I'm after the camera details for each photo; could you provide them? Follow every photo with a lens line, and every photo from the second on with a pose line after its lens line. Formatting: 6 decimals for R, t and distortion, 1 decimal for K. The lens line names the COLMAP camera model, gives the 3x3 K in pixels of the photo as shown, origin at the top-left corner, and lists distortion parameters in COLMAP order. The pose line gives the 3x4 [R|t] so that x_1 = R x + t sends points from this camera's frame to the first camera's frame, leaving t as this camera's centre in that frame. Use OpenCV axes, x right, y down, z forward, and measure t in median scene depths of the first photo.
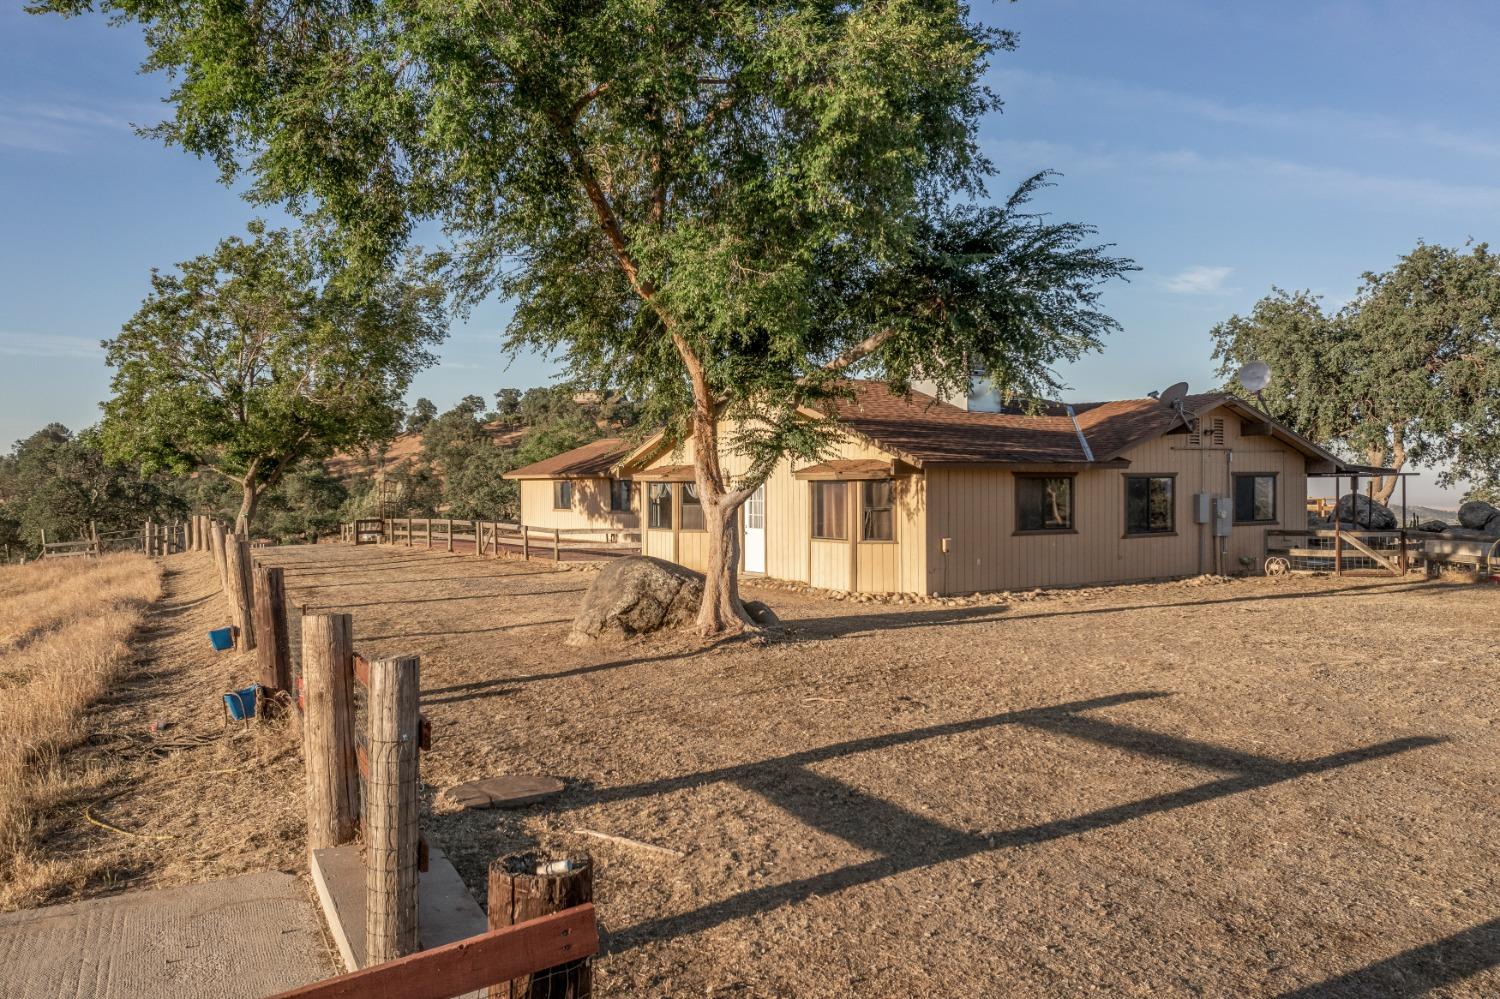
lens RADIAL K [[1167.9, 0, 750.0], [0, 1167.9, 499.5], [0, 0, 1]] dist [-0.014238, 0.000134]
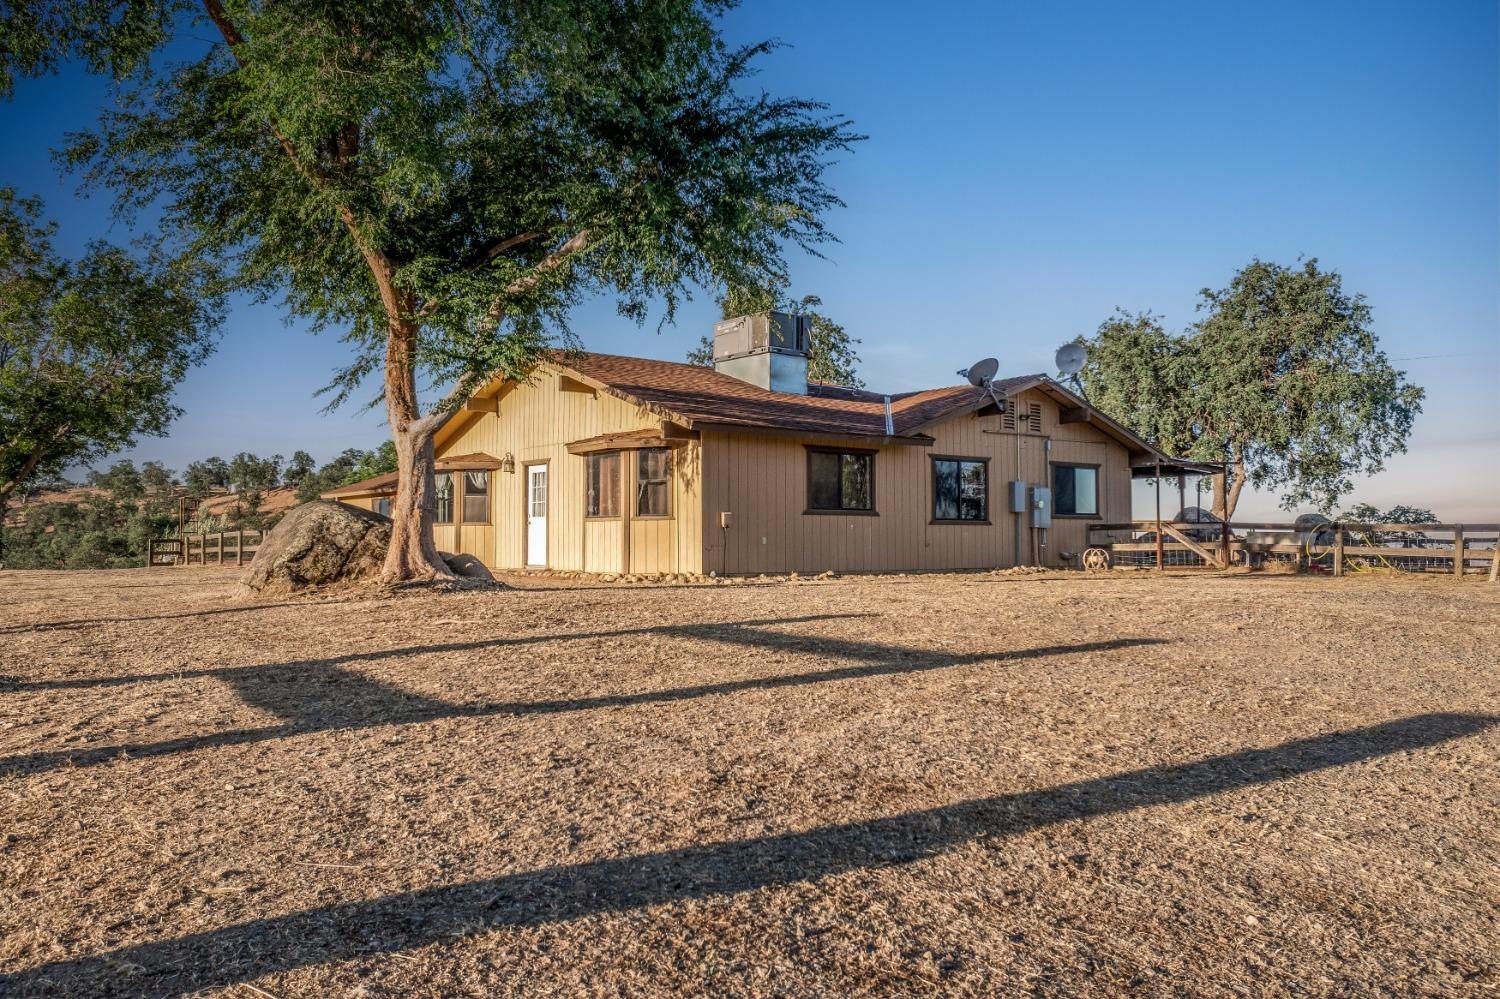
lens RADIAL K [[1167.9, 0, 750.0], [0, 1167.9, 499.5], [0, 0, 1]] dist [-0.014238, 0.000134]
pose [[0.996200, 0.007241, 0.086796, 0.091882], [-0.002500, 0.998505, -0.054609, 0.061858], [-0.087062, 0.054185, 0.994728, 0.083539]]
